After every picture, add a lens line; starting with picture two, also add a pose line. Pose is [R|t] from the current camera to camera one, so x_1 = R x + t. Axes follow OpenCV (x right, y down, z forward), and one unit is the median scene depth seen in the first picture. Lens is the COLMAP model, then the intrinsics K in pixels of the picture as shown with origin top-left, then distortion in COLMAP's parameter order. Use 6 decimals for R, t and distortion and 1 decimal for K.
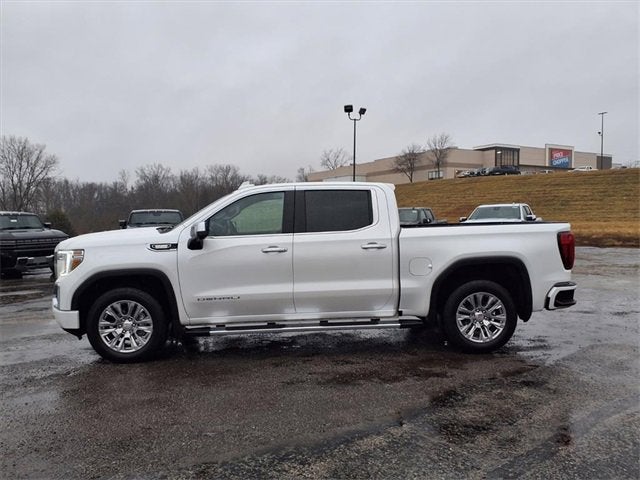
lens RADIAL K [[513.4, 0, 320.0], [0, 513.4, 240.0], [0, 0, 1]] dist [0.107254, -0.213081]
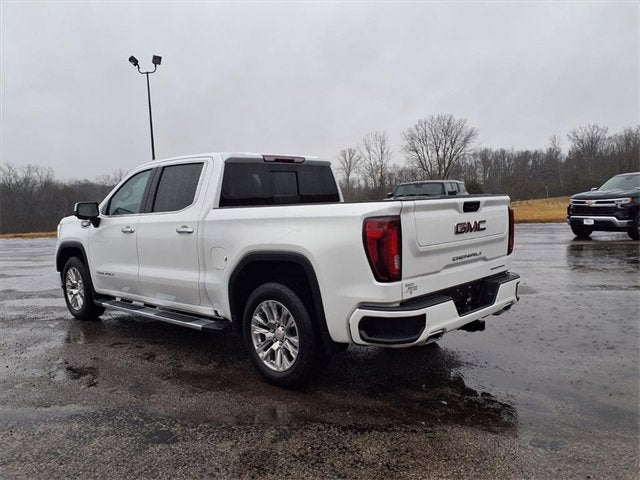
lens RADIAL K [[519.5, 0, 317.5], [0, 519.5, 238.0], [0, 0, 1]] dist [0.108322, -0.233385]
pose [[0.679569, 0.046693, -0.732124, 0.865795], [-0.005179, 0.998253, 0.058858, -0.026097], [0.733593, -0.036206, 0.678624, 0.565922]]
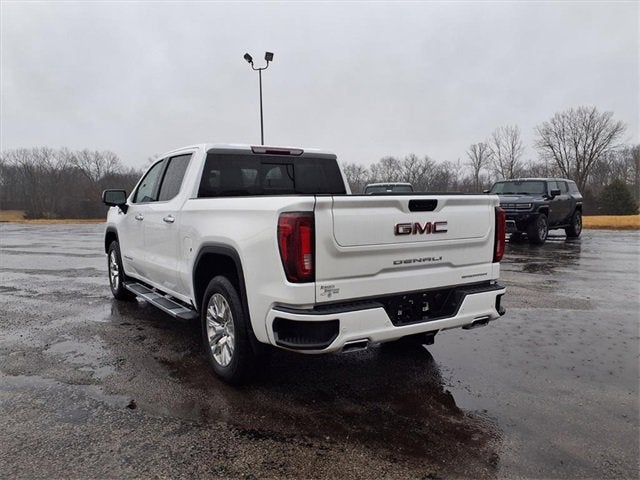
lens RADIAL K [[519.5, 0, 317.5], [0, 519.5, 238.0], [0, 0, 1]] dist [0.108322, -0.233385]
pose [[0.485535, 0.083297, -0.870240, 0.974468], [-0.038704, 0.996522, 0.073790, -0.030177], [0.873360, -0.002146, 0.487070, 0.773522]]
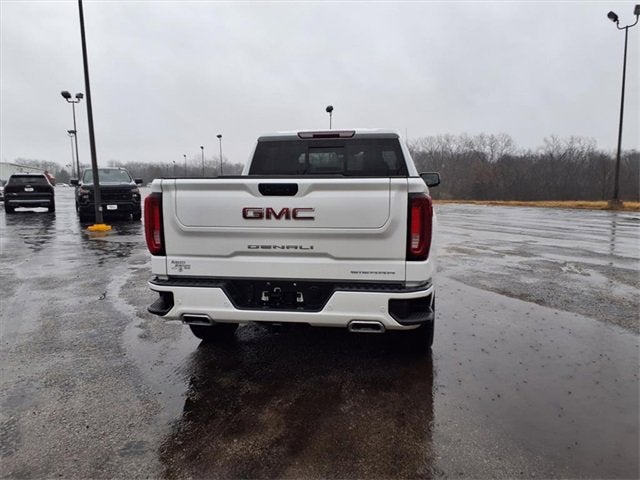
lens RADIAL K [[513.4, 0, 320.0], [0, 513.4, 240.0], [0, 0, 1]] dist [0.107254, -0.213081]
pose [[-0.228058, 0.129107, -0.965050, 1.047570], [-0.030295, 0.989749, 0.139571, -0.053338], [0.973176, 0.061066, -0.221809, 1.354251]]
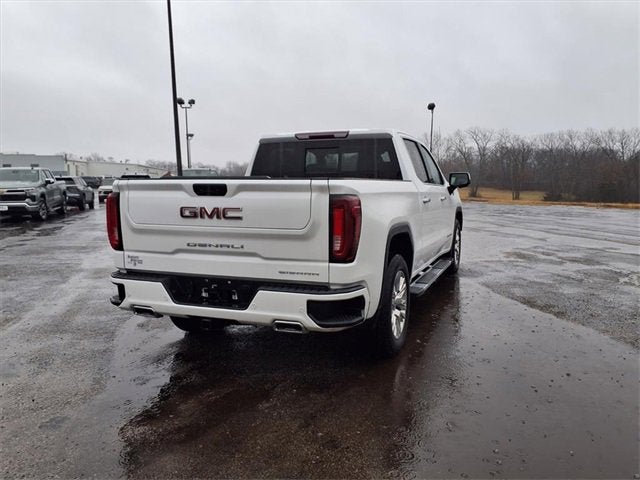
lens RADIAL K [[513.4, 0, 320.0], [0, 513.4, 240.0], [0, 0, 1]] dist [0.107254, -0.213081]
pose [[-0.427953, 0.121132, -0.895647, 0.985233], [-0.025428, 0.988972, 0.145904, -0.060759], [0.903443, 0.085215, -0.420154, 1.548212]]
